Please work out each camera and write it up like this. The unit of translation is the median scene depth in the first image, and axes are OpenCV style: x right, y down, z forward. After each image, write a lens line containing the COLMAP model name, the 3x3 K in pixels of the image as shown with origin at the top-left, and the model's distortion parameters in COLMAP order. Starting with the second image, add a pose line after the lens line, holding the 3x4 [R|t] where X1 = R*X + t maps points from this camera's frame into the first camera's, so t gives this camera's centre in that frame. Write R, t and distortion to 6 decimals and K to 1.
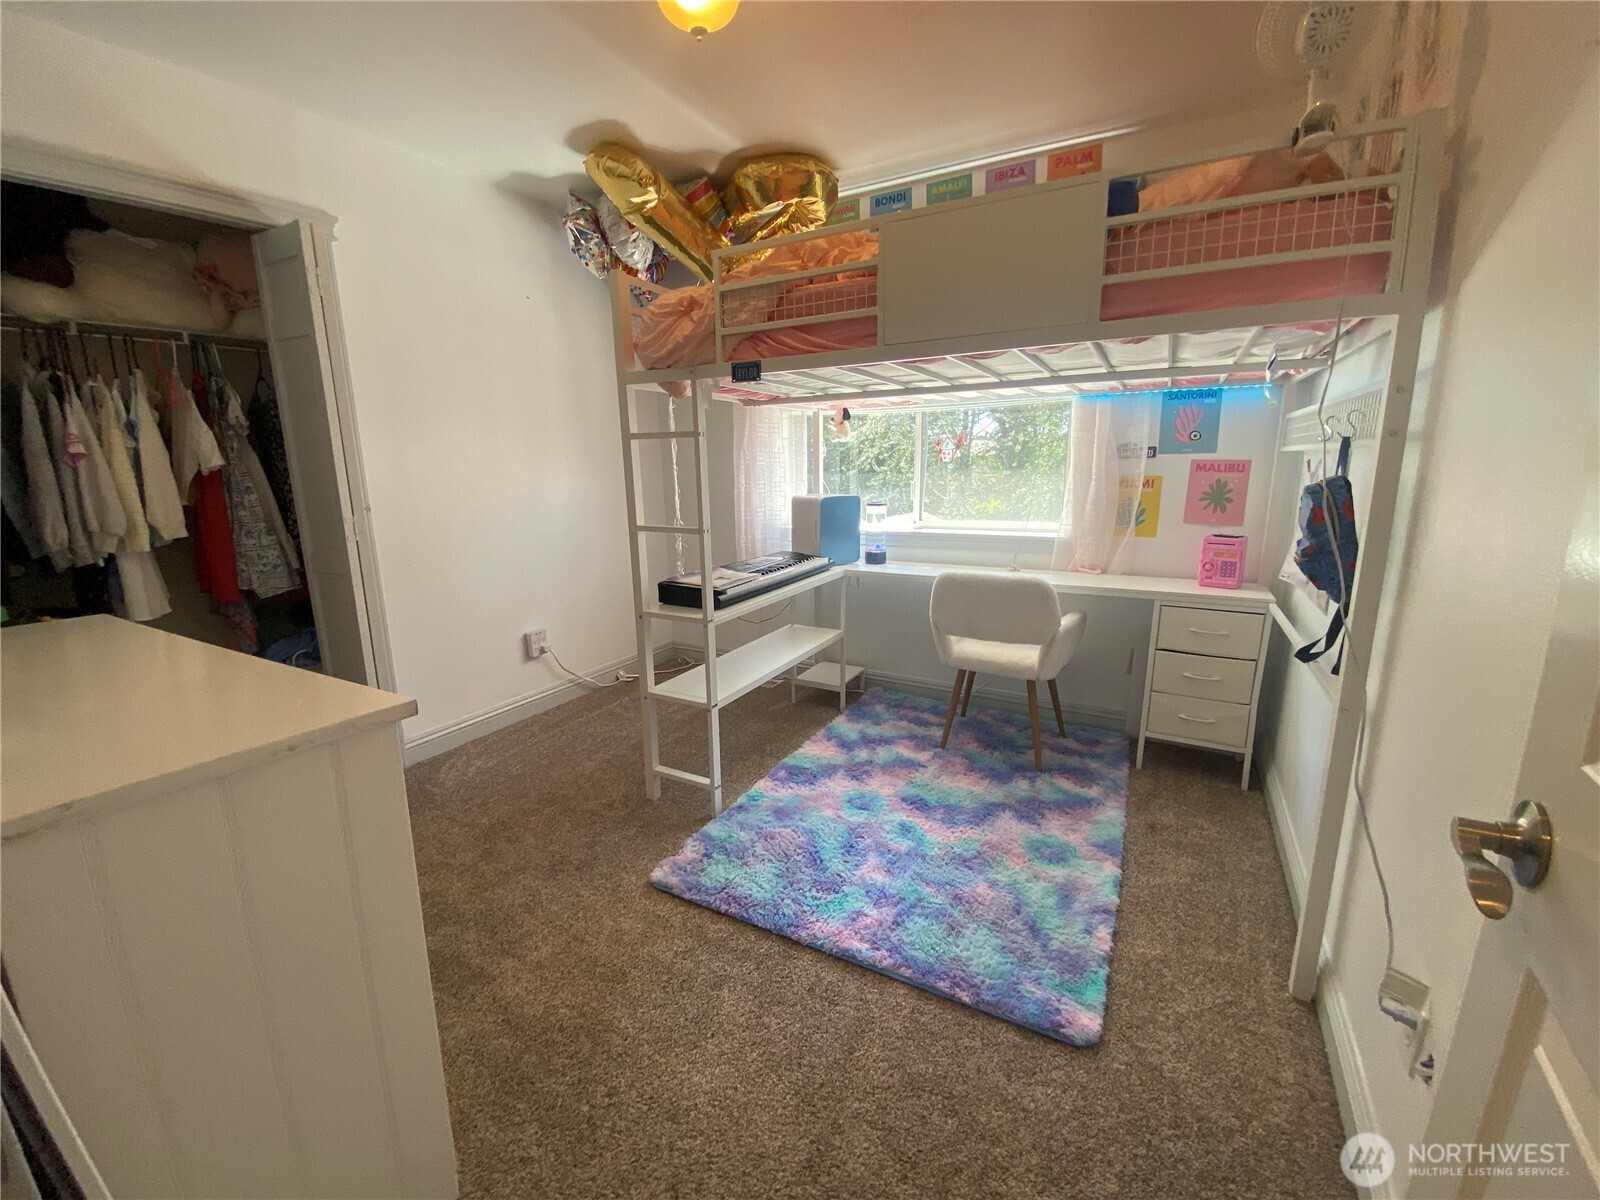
lens RADIAL K [[655.9, 0, 800.0], [0, 655.9, 600.0], [0, 0, 1]] dist [-0.024071, -0.000271]
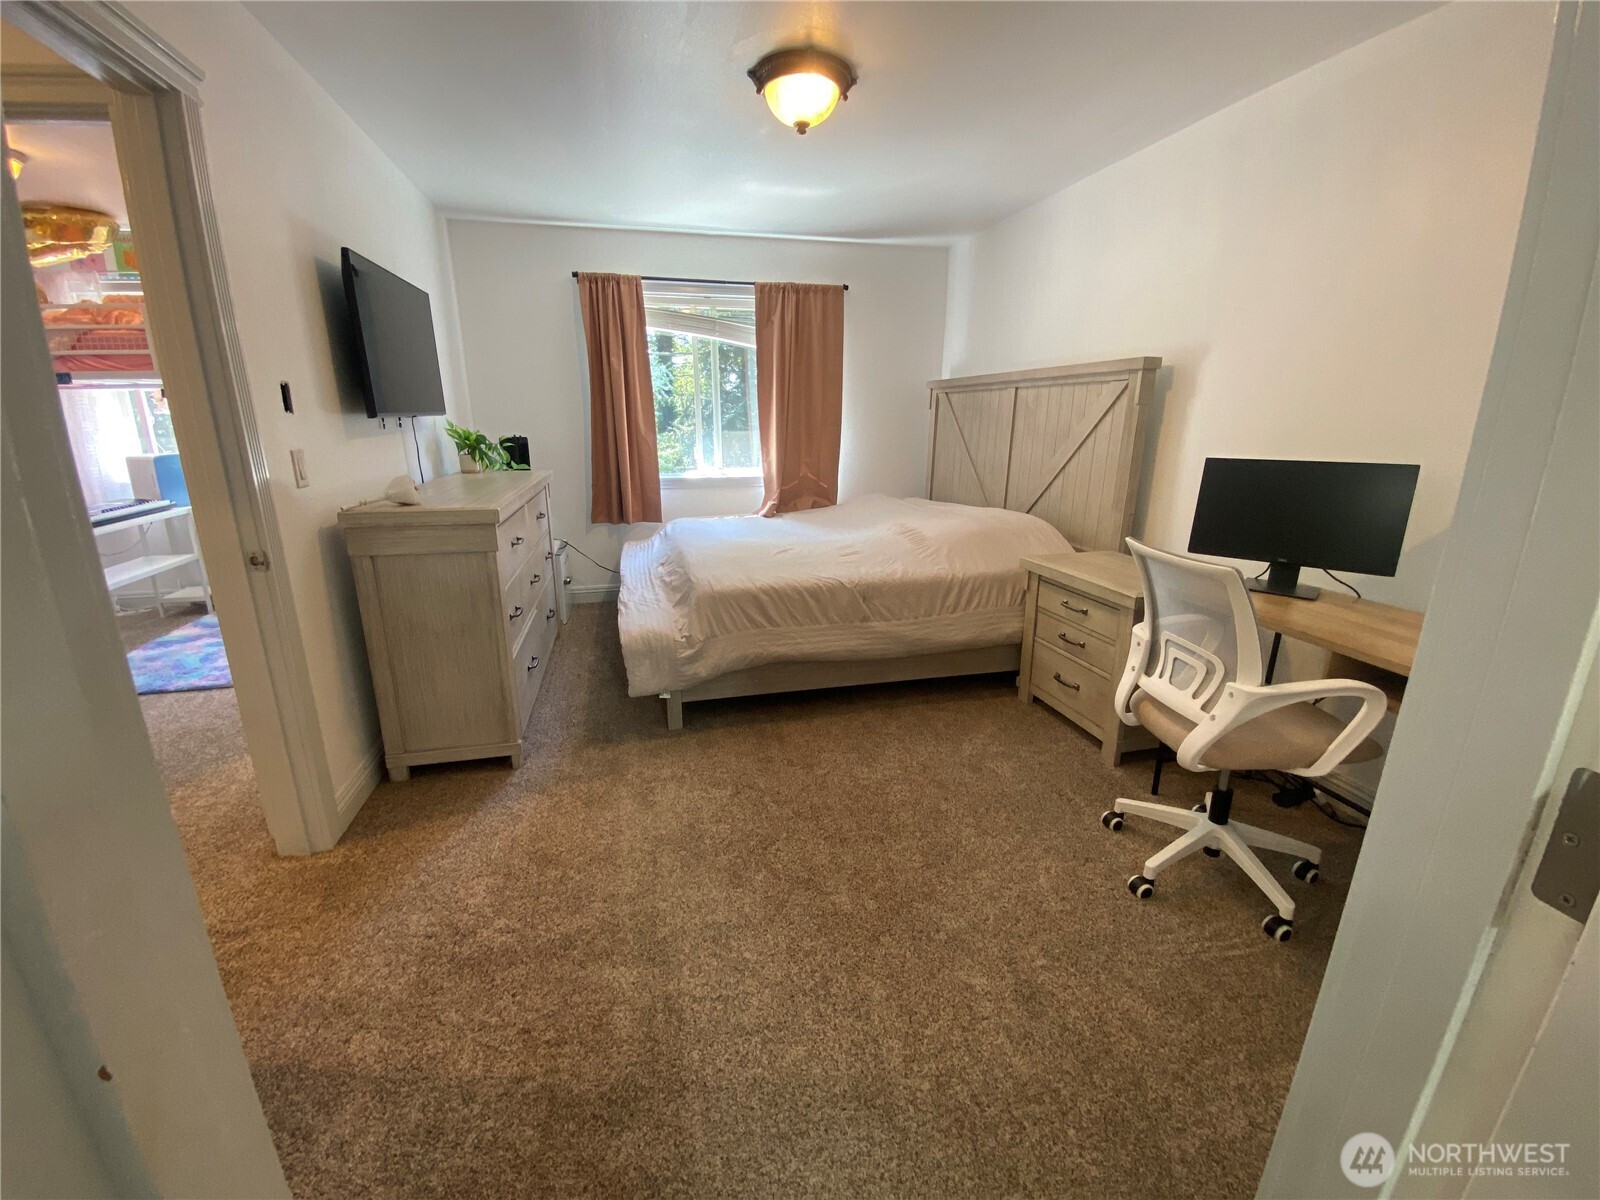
lens RADIAL K [[655.9, 0, 800.0], [0, 655.9, 600.0], [0, 0, 1]] dist [-0.024071, -0.000271]
pose [[0.724984, -0.158556, 0.670267, 0.083385], [0.122449, 0.987311, 0.101110, 0.204489], [-0.677794, 0.008770, 0.735200, -1.050753]]
